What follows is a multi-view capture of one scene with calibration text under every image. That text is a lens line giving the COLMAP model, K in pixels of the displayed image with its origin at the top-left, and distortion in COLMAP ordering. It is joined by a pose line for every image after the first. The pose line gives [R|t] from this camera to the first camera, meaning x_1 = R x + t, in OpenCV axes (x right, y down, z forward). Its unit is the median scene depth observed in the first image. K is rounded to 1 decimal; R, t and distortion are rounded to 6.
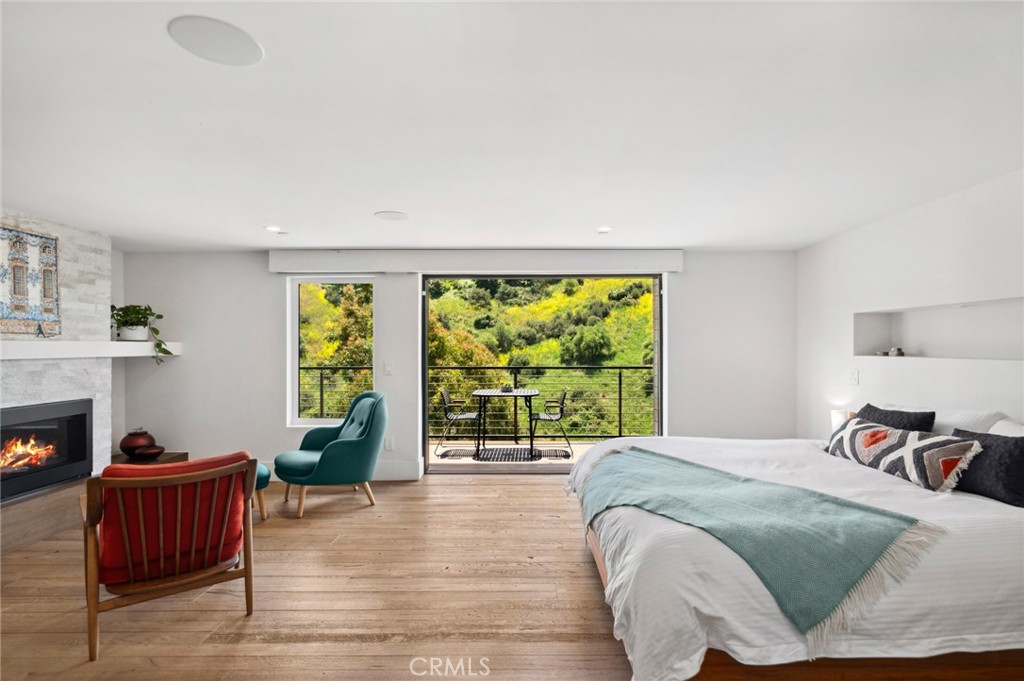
lens RADIAL K [[518.7, 0, 514.7], [0, 518.7, 344.8], [0, 0, 1]] dist [-0.000077, -0.000658]
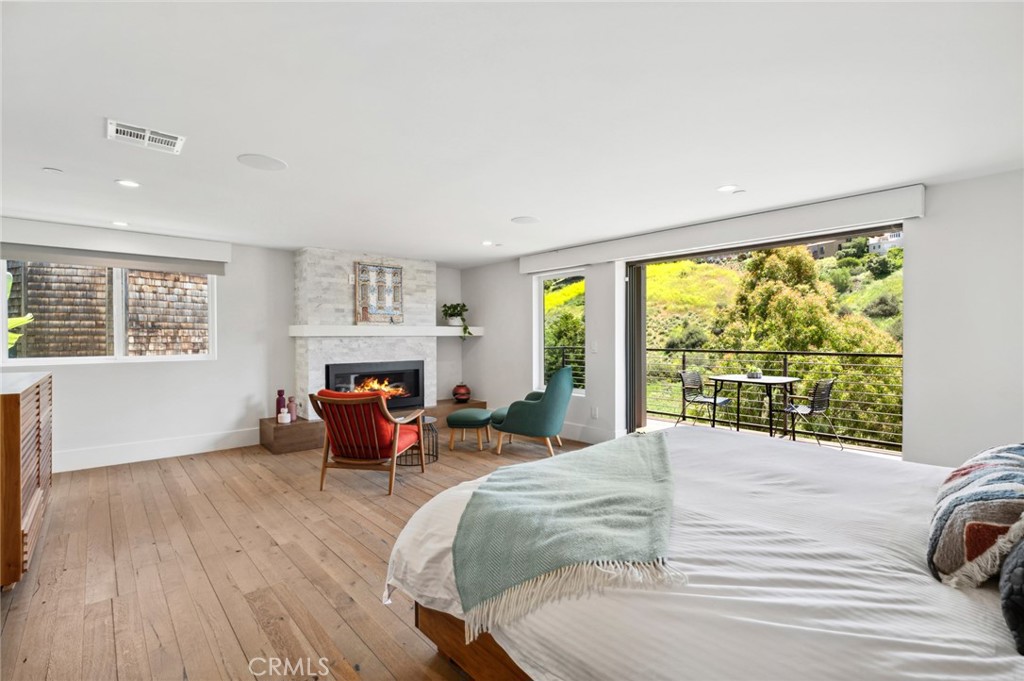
lens RADIAL K [[469.1, 0, 509.5], [0, 469.1, 337.5], [0, 0, 1]] dist [-0.004729, 0.000323]
pose [[0.671678, 0.004244, -0.740831, 0.471200], [0.004431, 0.999943, 0.009746, 0.014985], [0.740830, -0.009829, 0.671621, 0.185577]]
